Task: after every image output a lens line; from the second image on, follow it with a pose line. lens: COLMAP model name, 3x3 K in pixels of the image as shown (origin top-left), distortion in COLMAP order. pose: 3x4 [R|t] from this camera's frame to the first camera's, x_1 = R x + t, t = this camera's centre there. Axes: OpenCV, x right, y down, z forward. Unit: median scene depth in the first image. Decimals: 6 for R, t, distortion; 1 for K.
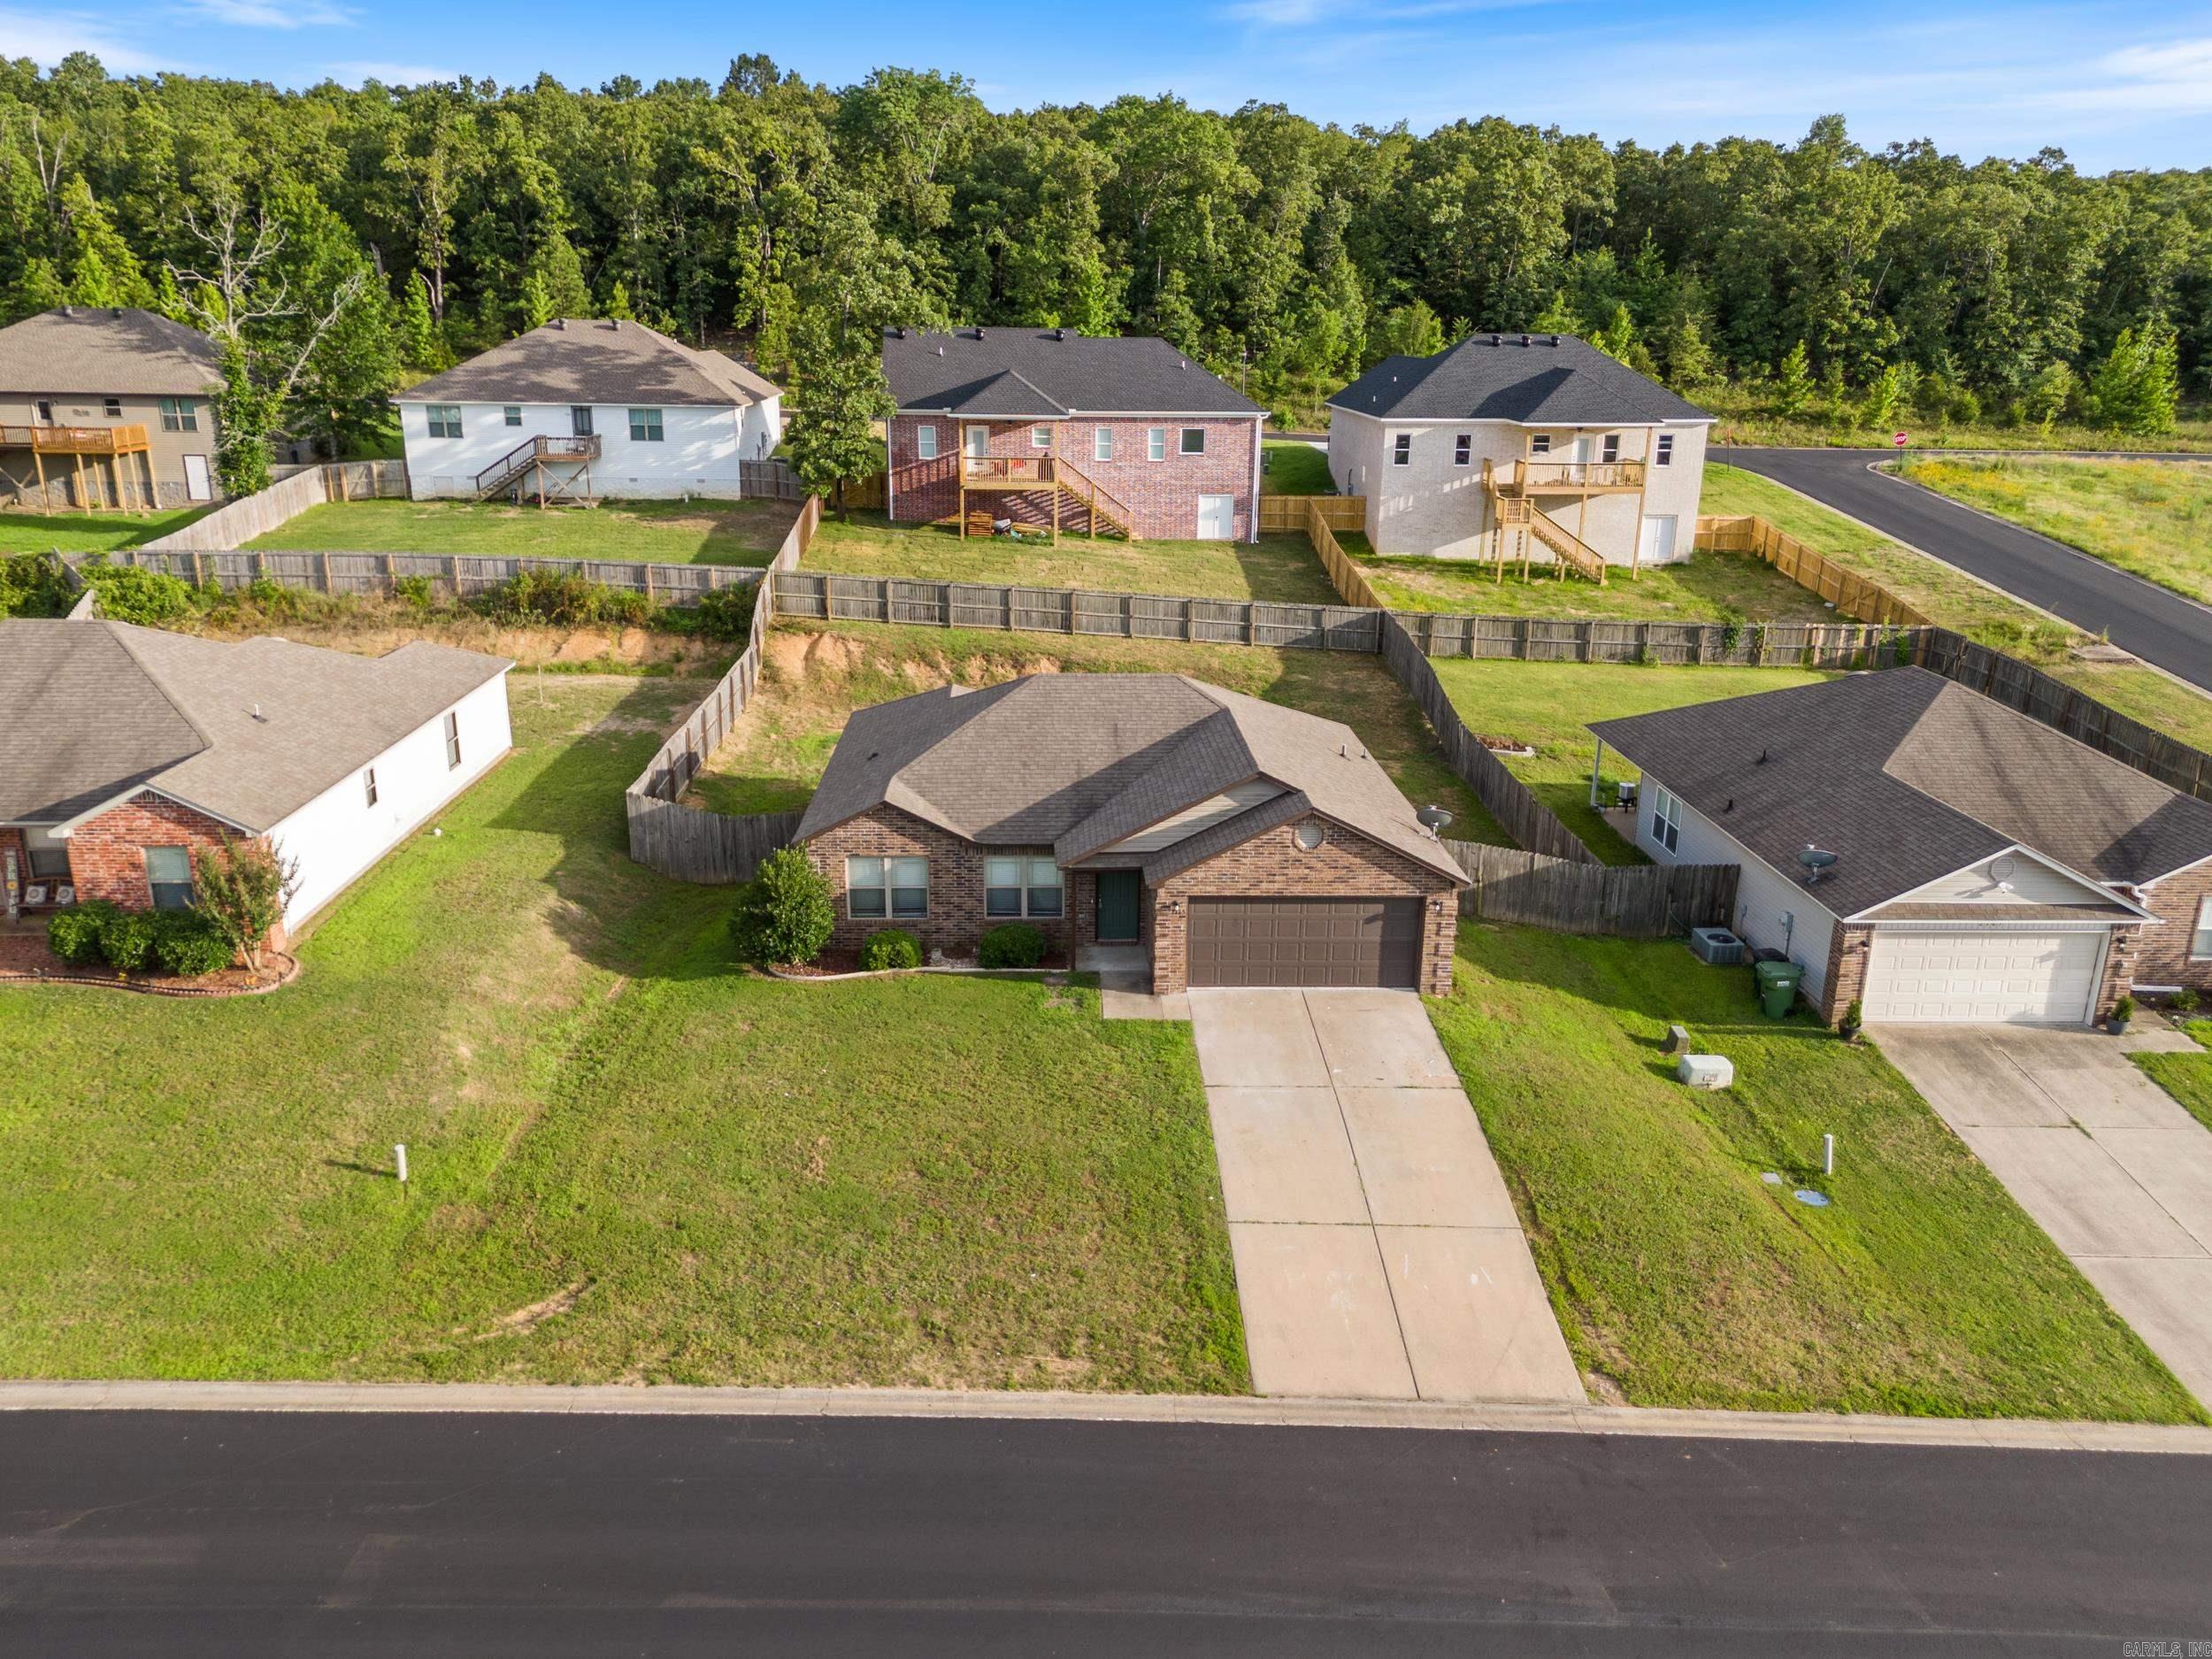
lens RADIAL K [[1615.1, 0, 1102.5], [0, 1615.1, 841.3], [0, 0, 1]] dist [0.084306, -0.081933]
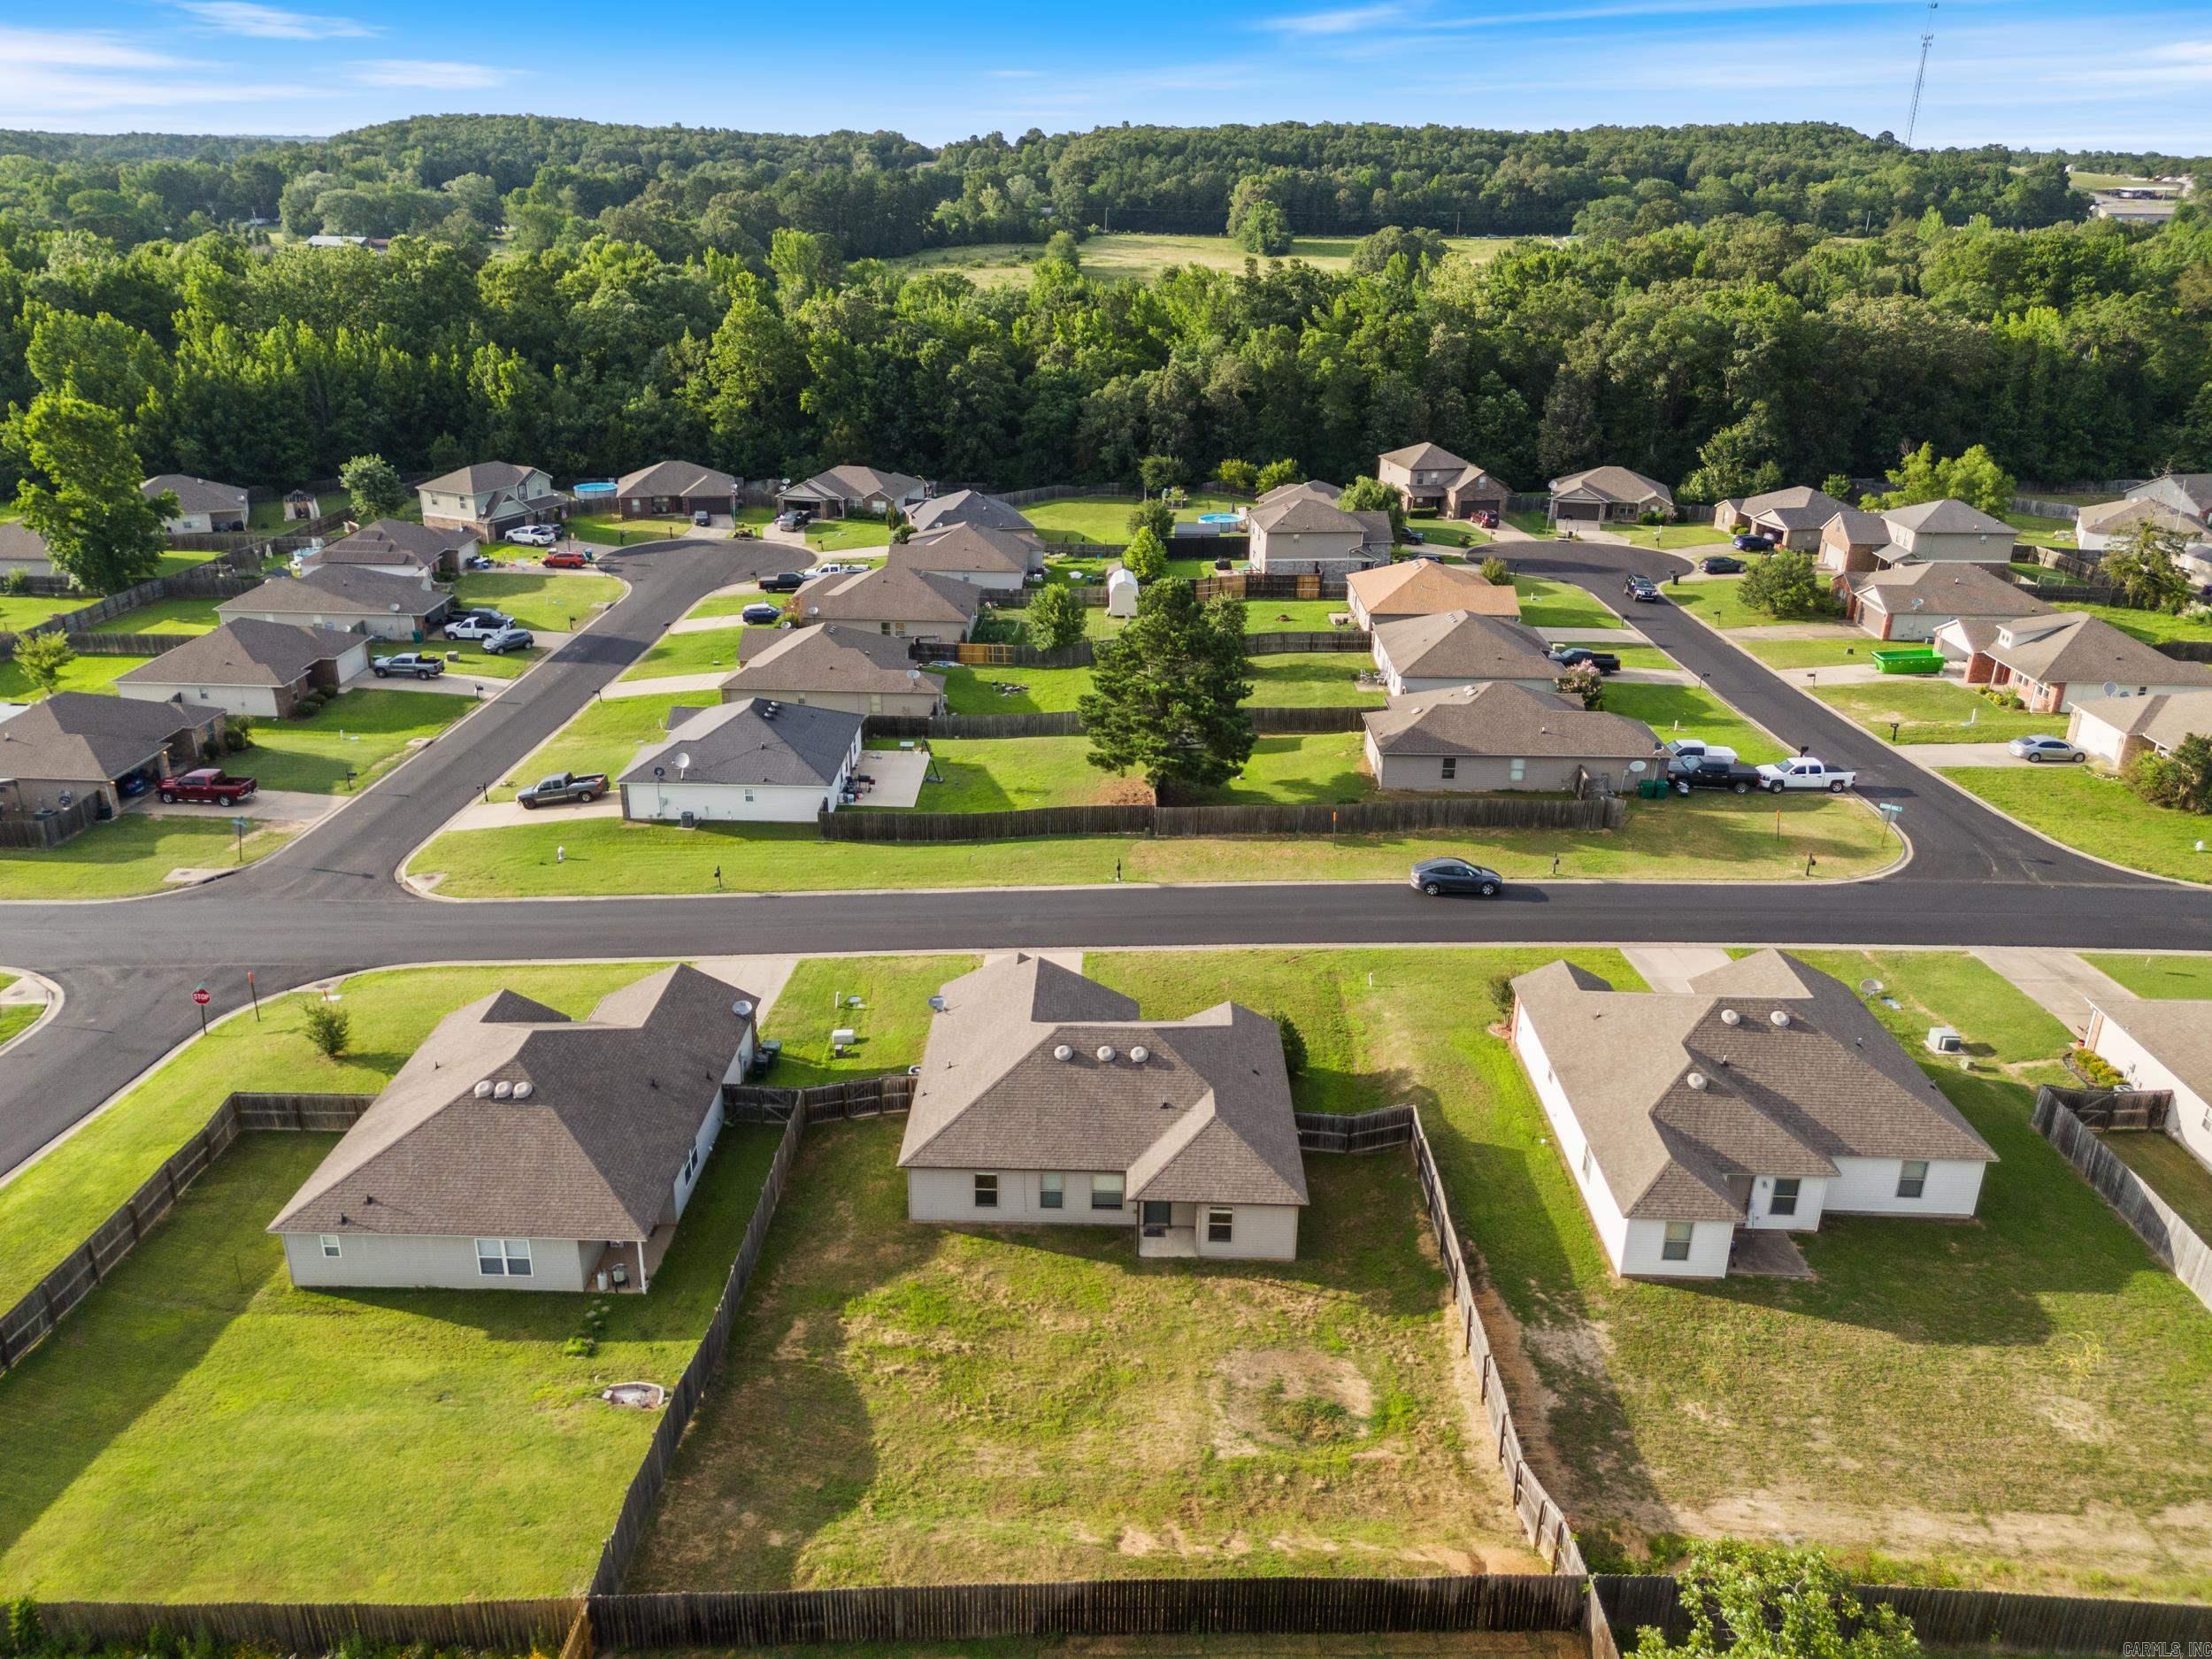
lens RADIAL K [[1615.1, 0, 1102.6], [0, 1615.1, 828.4], [0, 0, 1]] dist [0.084306, -0.081933]
pose [[-0.997756, -0.046460, 0.048205, -0.039667], [-0.004659, 0.766453, 0.642284, -0.824430], [-0.066788, 0.640618, -0.764949, 1.375775]]
